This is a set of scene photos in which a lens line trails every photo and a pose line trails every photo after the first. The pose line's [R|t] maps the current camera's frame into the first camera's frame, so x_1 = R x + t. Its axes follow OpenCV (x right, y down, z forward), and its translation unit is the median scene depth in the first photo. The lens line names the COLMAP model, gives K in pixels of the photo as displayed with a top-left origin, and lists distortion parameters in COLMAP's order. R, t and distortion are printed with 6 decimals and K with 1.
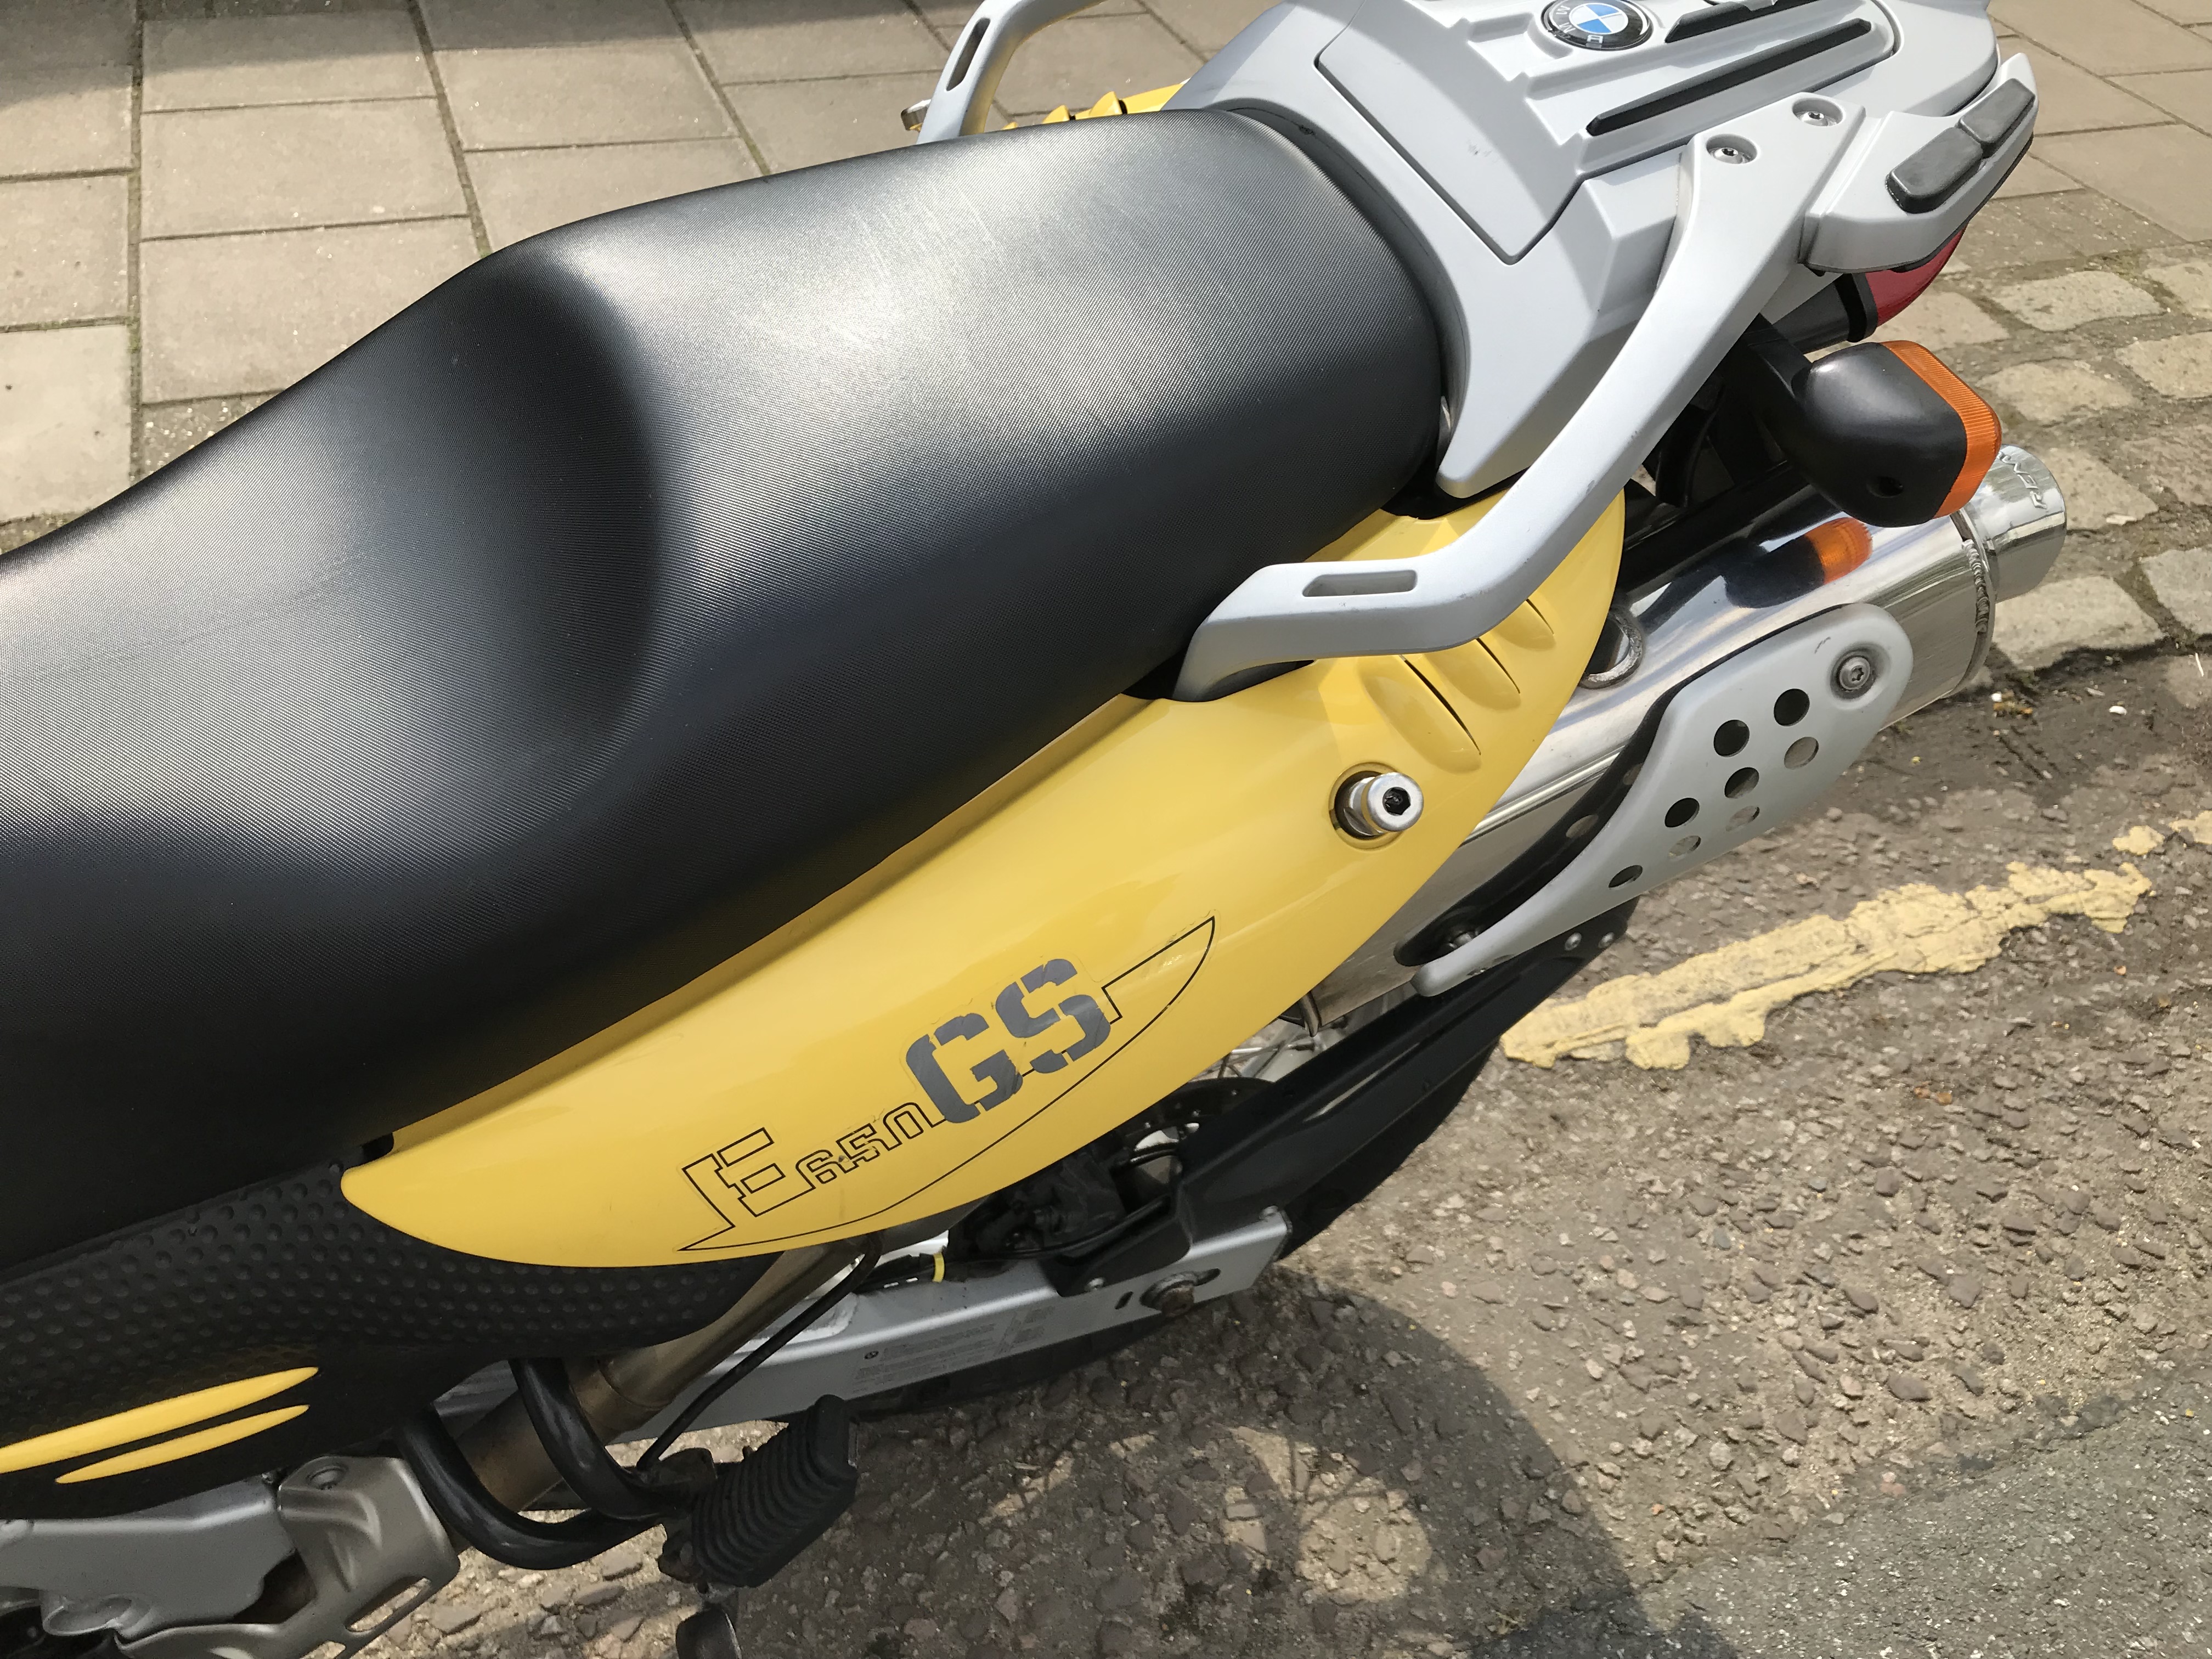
lens RADIAL K [[1870.4, 0, 1106.0], [0, 1870.4, 829.5], [0, 0, 1]] dist [0.111966, -0.145105]
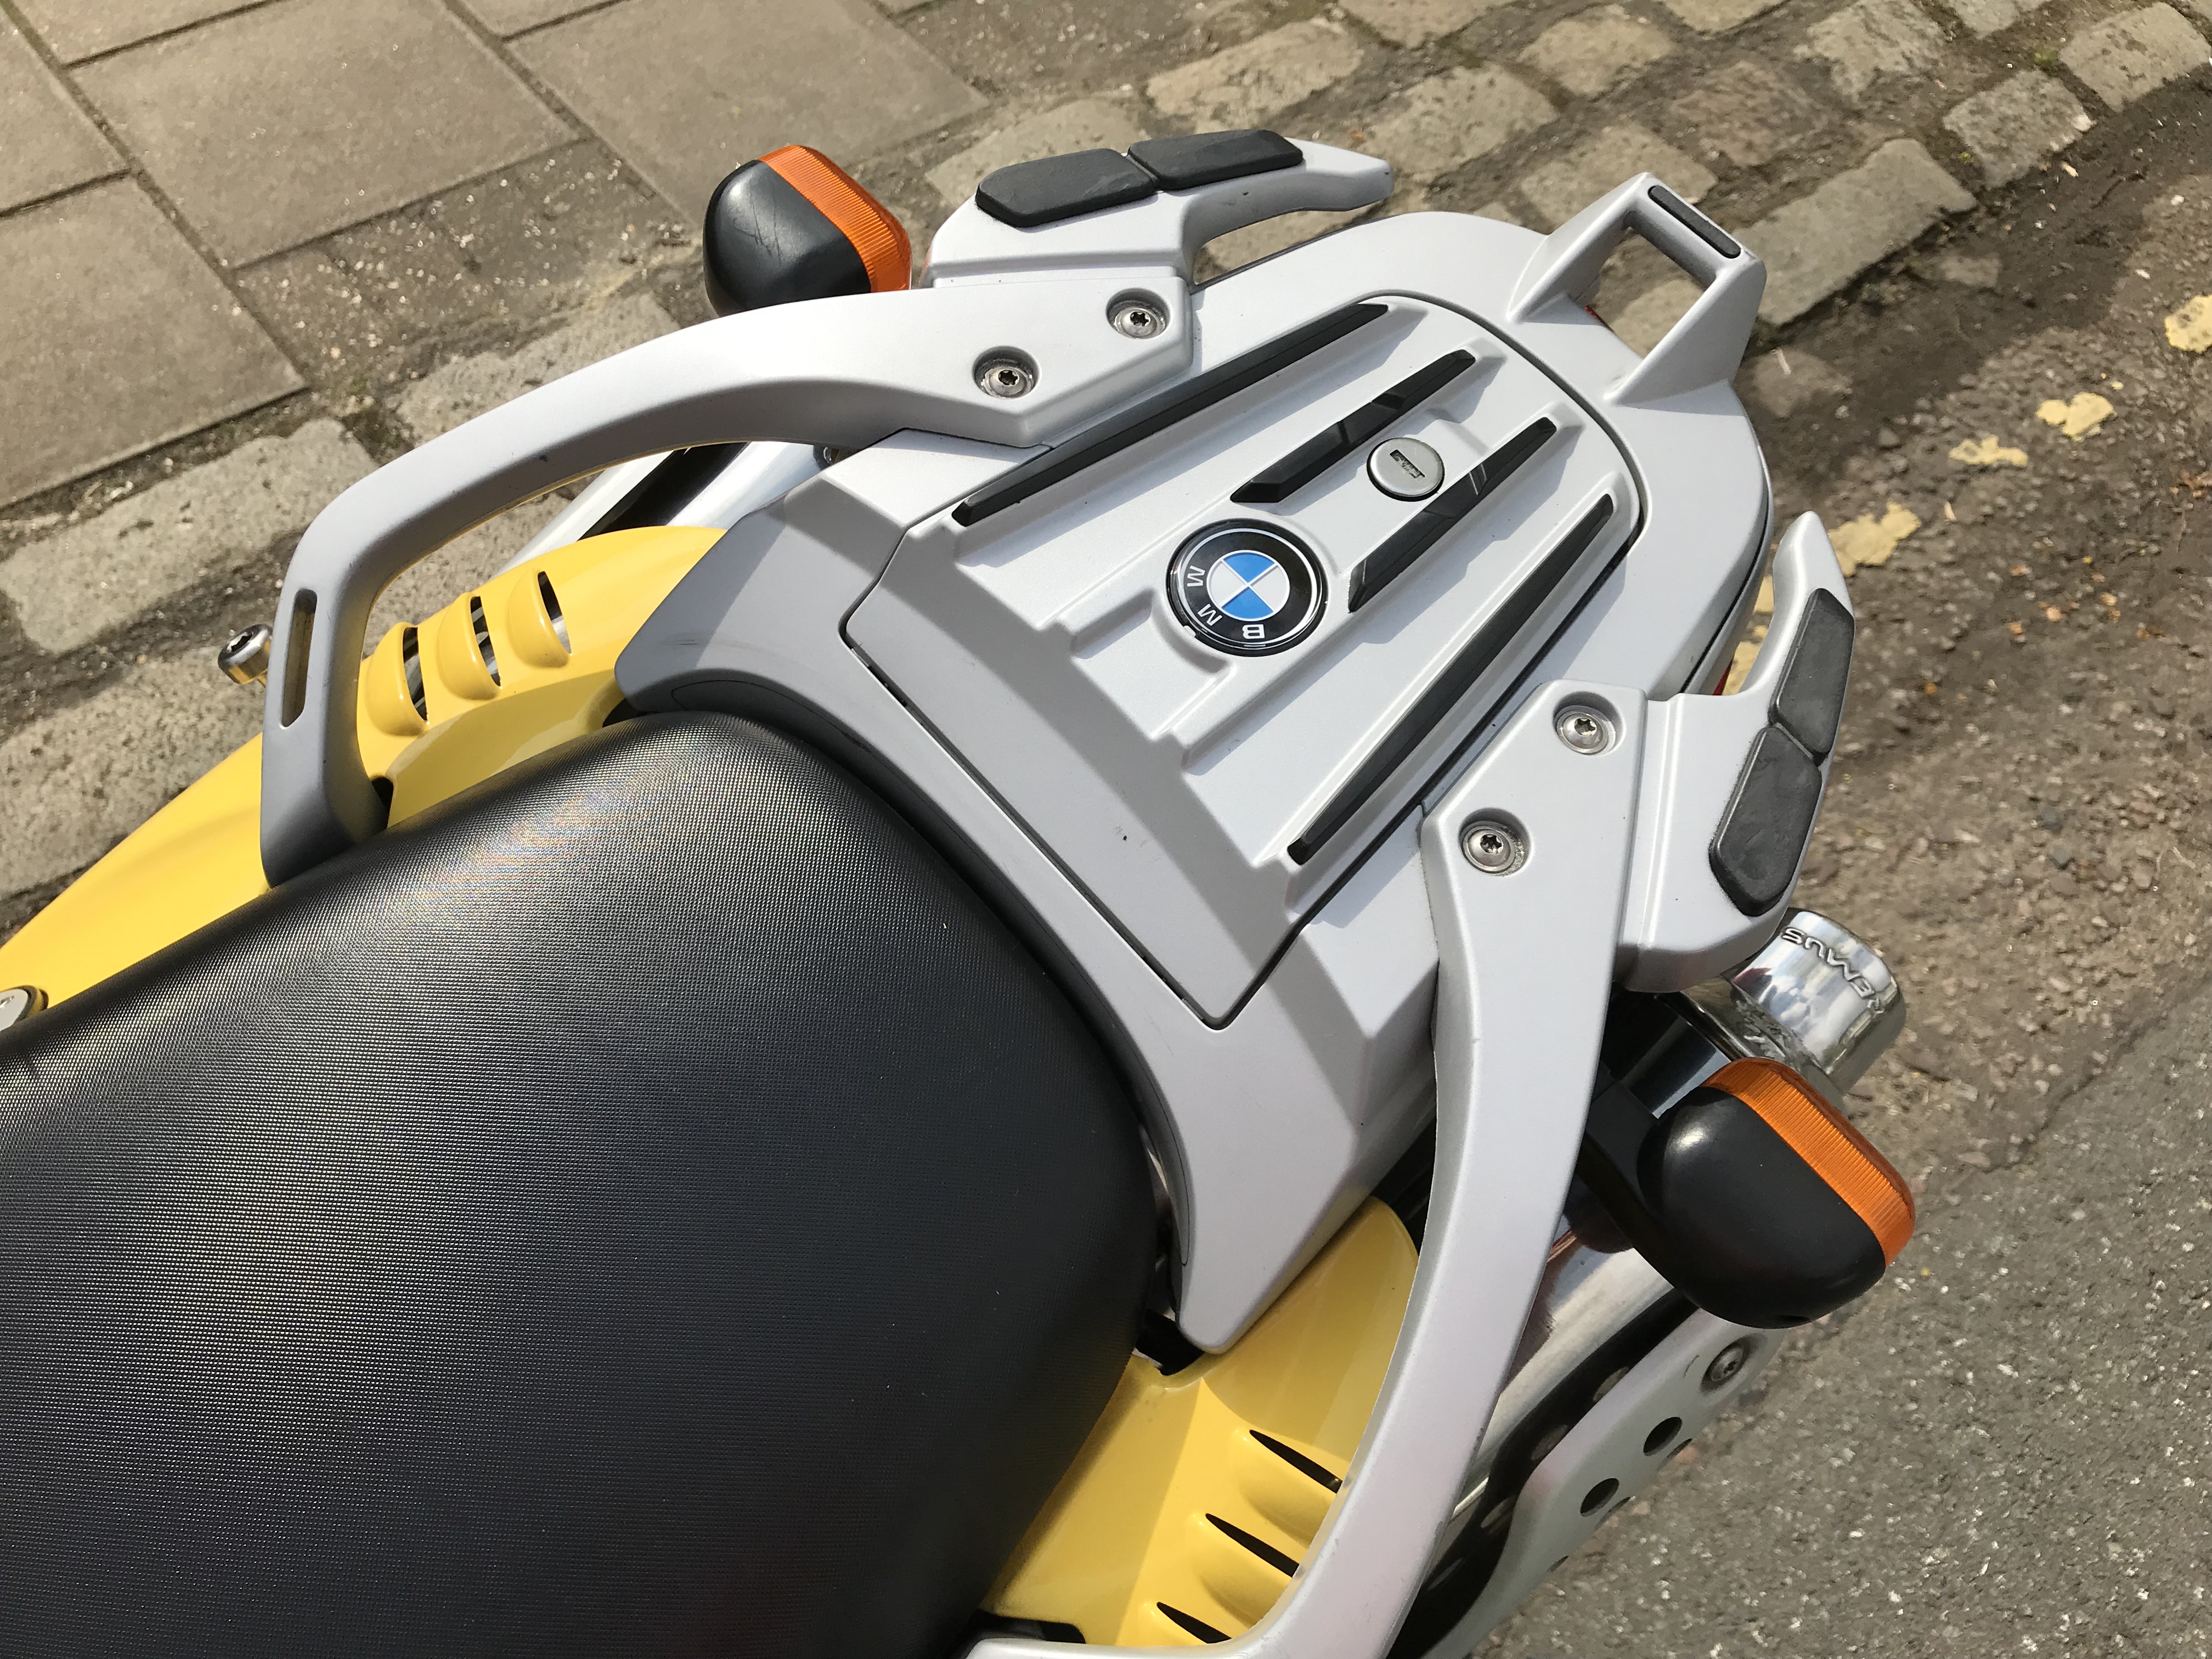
lens RADIAL K [[1833.4, 0, 1106.0], [0, 1833.4, 829.5], [0, 0, 1]] dist [0.051619, -0.047951]
pose [[0.952715, -0.256557, 0.162827, 0.045006], [0.209991, 0.943195, 0.257463, -0.287021], [-0.219631, -0.211097, 0.952471, 0.204306]]
